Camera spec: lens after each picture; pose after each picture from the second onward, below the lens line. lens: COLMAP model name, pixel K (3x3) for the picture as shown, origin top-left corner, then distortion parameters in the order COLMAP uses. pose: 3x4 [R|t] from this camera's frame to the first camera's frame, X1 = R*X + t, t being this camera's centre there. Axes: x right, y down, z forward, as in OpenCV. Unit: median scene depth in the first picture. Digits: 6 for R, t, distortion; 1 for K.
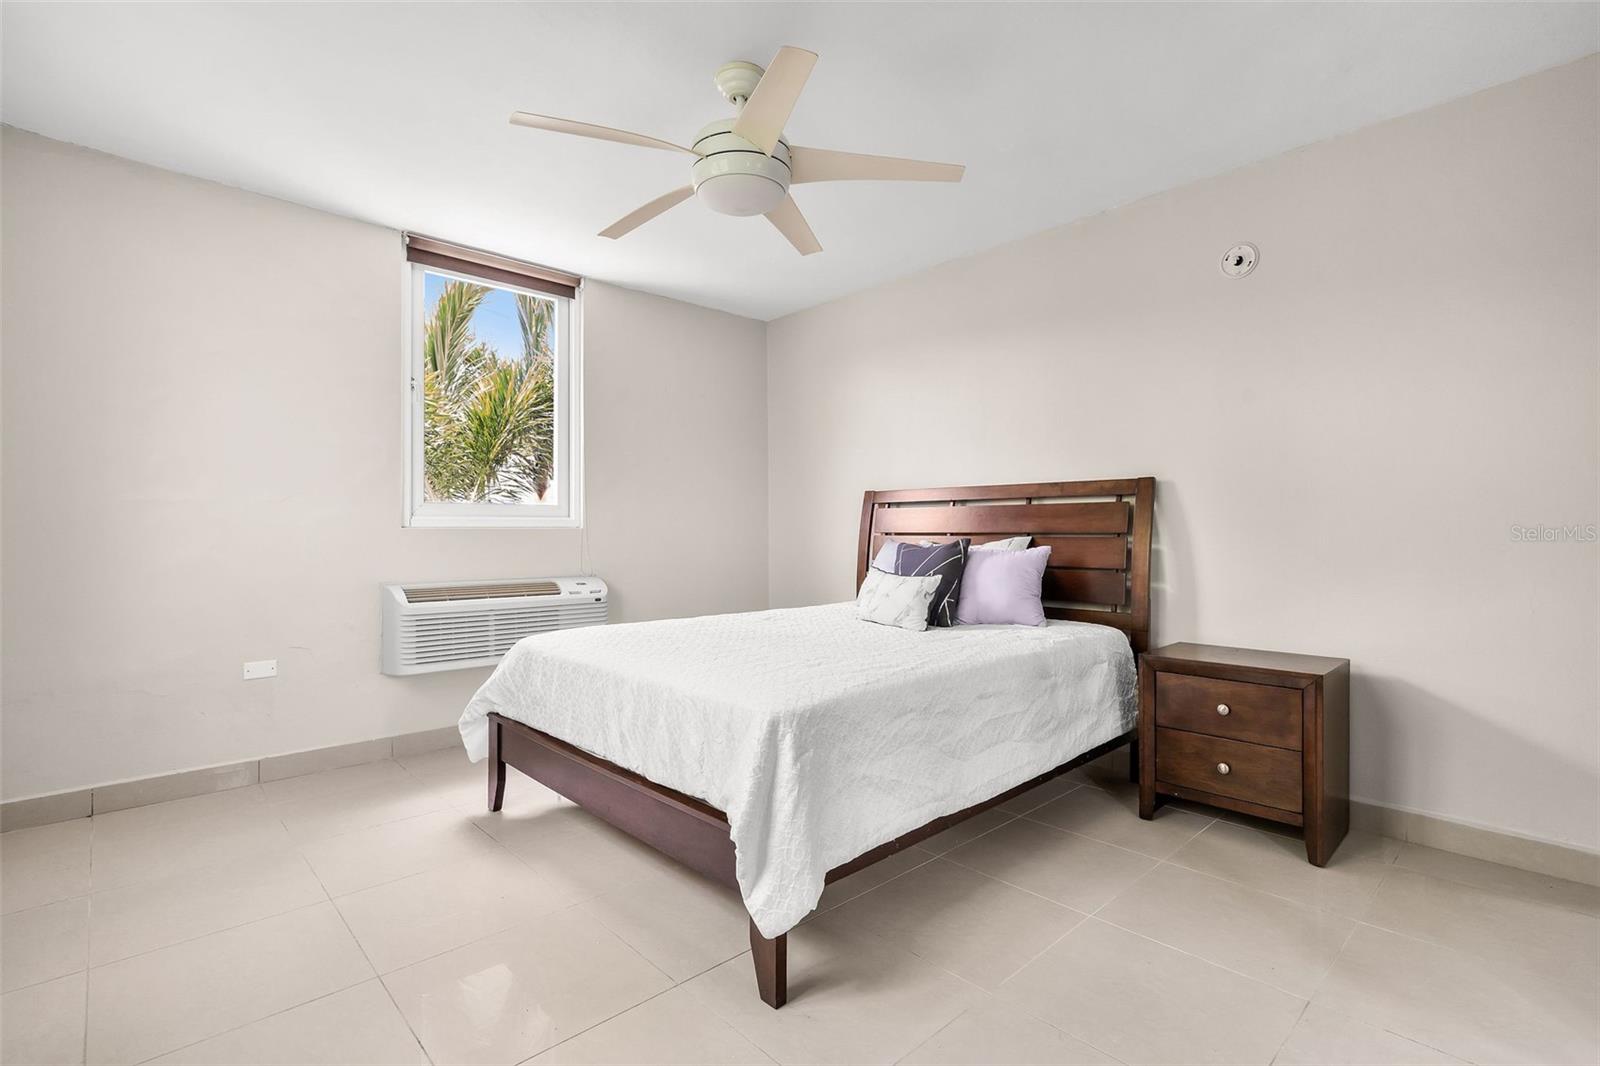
lens RADIAL K [[714.6, 0, 801.5], [0, 714.6, 538.5], [0, 0, 1]] dist [-0.001030, 0.000527]
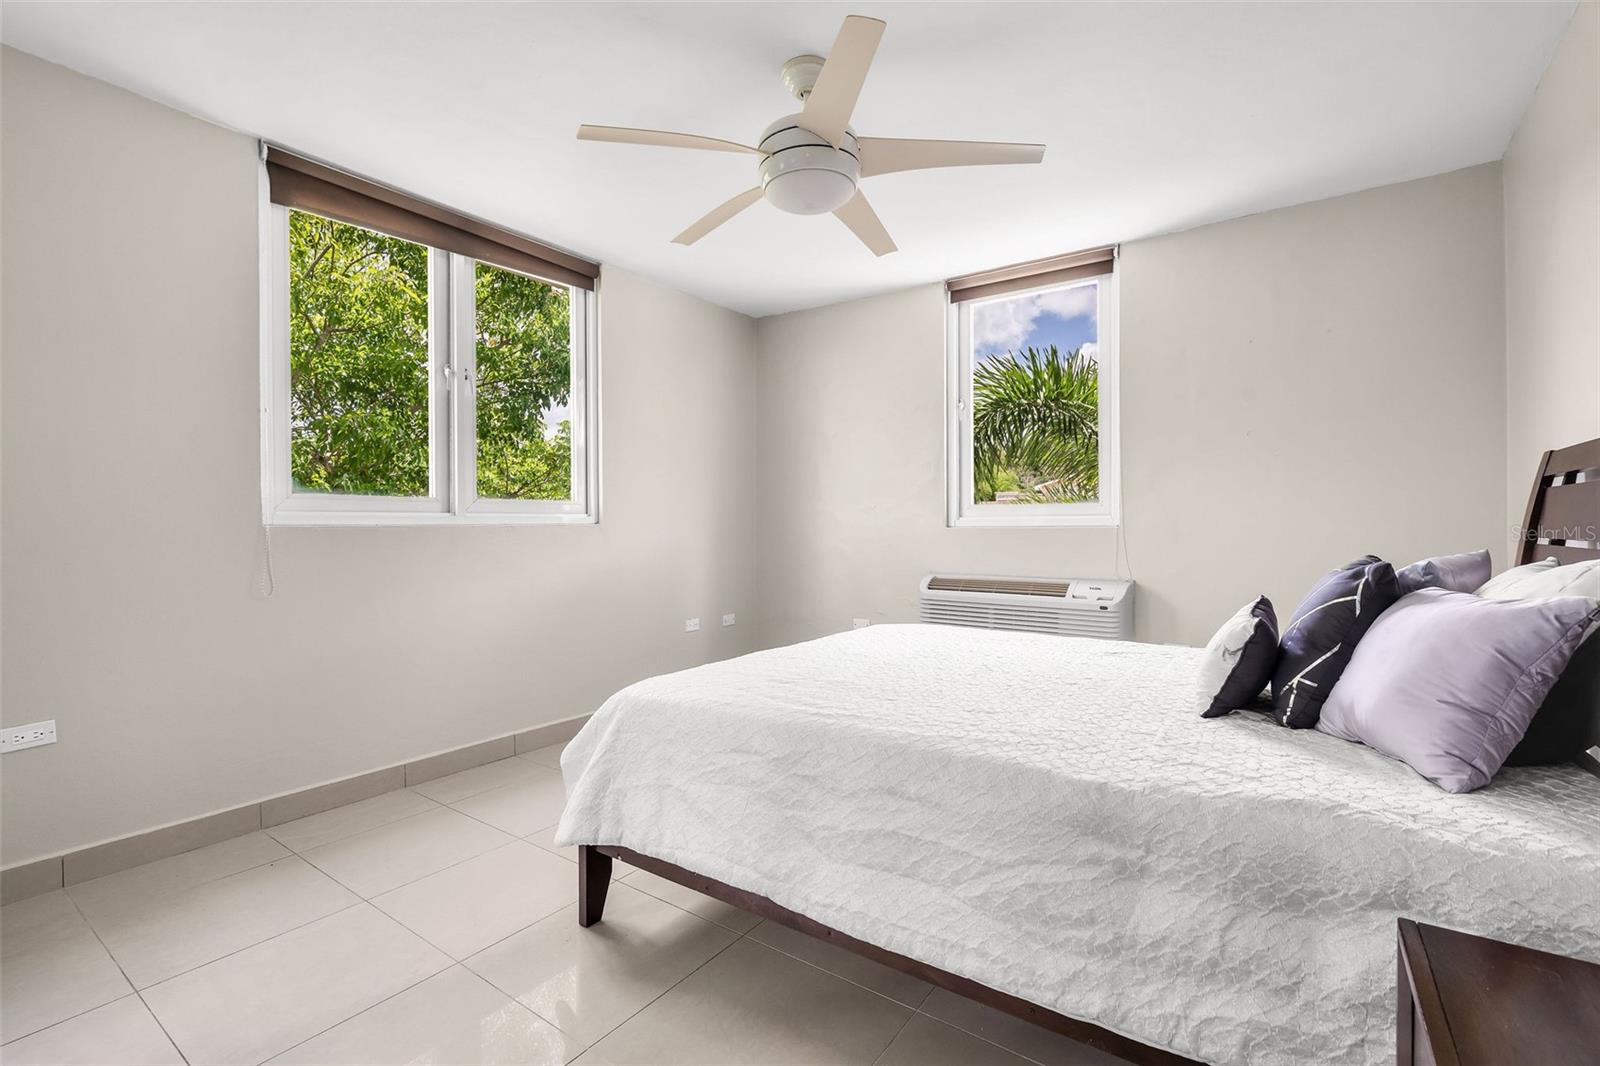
lens RADIAL K [[714.6, 0, 801.5], [0, 714.6, 538.5], [0, 0, 1]] dist [-0.001030, 0.000527]
pose [[0.209464, 0.016295, -0.977681, 0.827270], [-0.005851, 0.999864, 0.015411, -0.020078], [0.977799, 0.002492, 0.209530, 0.738147]]
